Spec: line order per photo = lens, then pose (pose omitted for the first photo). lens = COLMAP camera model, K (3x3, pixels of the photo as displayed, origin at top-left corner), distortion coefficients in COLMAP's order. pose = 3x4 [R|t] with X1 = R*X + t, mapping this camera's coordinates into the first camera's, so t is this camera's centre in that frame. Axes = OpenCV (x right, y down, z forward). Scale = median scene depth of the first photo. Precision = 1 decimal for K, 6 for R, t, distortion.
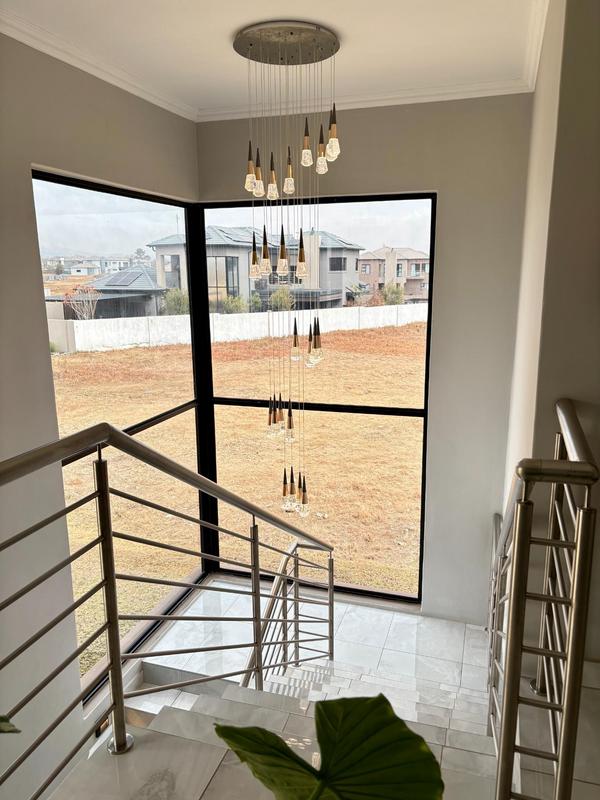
lens RADIAL K [[609.1, 0, 302.1], [0, 609.1, 400.2], [0, 0, 1]] dist [0.030447, -0.001847]
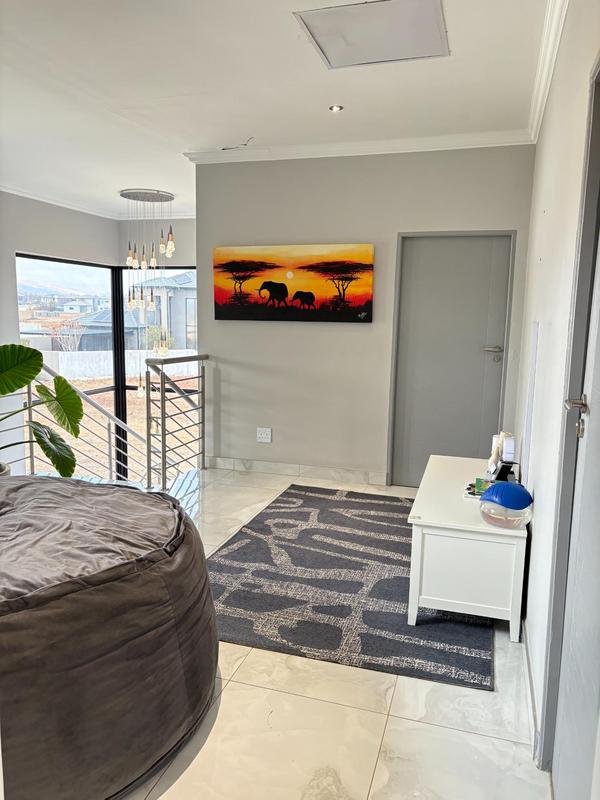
lens RADIAL K [[609.1, 0, 298.8], [0, 609.1, 399.8], [0, 0, 1]] dist [0.030447, -0.001847]
pose [[0.999665, 0.023200, 0.011513, 0.286184], [-0.022351, 0.997359, -0.069099, 0.132356], [-0.013085, 0.068819, 0.997543, -0.590980]]
